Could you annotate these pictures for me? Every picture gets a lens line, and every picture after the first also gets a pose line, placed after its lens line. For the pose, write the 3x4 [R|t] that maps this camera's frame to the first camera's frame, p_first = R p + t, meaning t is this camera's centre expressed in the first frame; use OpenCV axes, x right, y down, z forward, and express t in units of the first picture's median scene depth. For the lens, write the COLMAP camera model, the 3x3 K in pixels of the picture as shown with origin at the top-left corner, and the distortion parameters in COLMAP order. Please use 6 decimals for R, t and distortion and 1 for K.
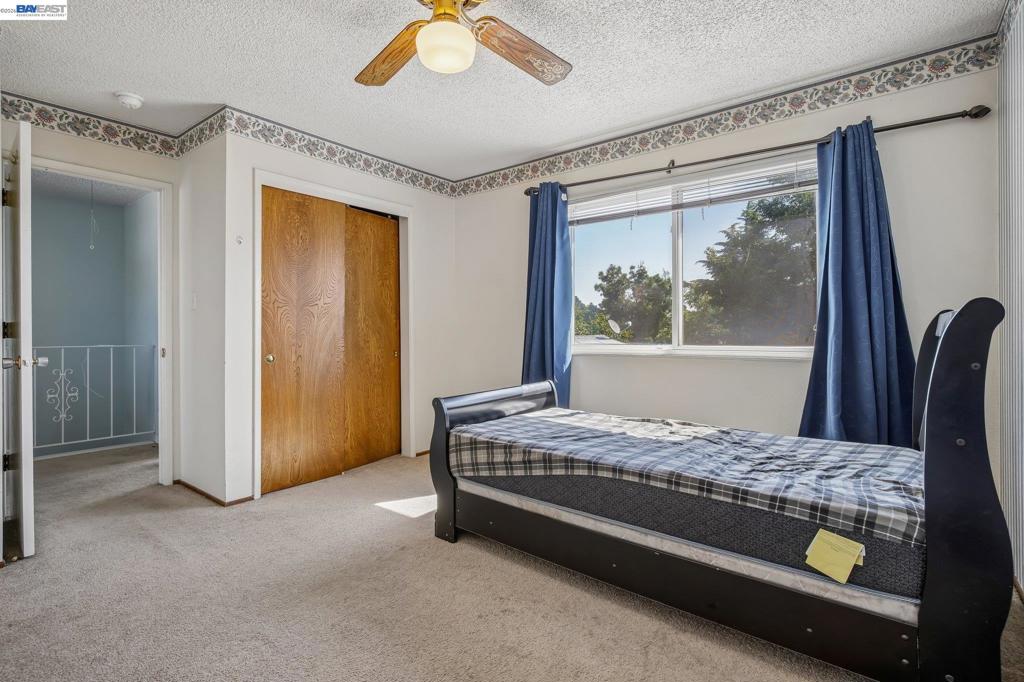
lens RADIAL K [[497.8, 0, 515.4], [0, 497.8, 334.4], [0, 0, 1]] dist [-0.001458, -0.000465]
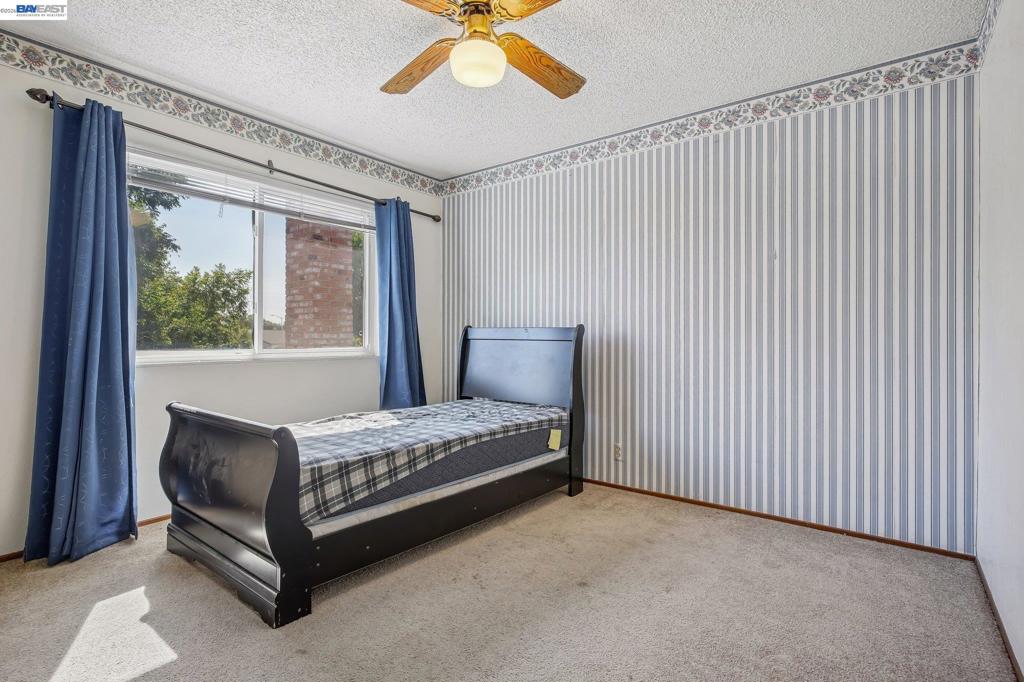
lens RADIAL K [[497.8, 0, 514.6], [0, 497.8, 339.2], [0, 0, 1]] dist [-0.001458, -0.000465]
pose [[-0.013603, -0.000707, 0.999907, -0.934132], [0.000776, 0.999999, 0.000718, 0.003013], [-0.999907, 0.000785, -0.013602, 0.735682]]
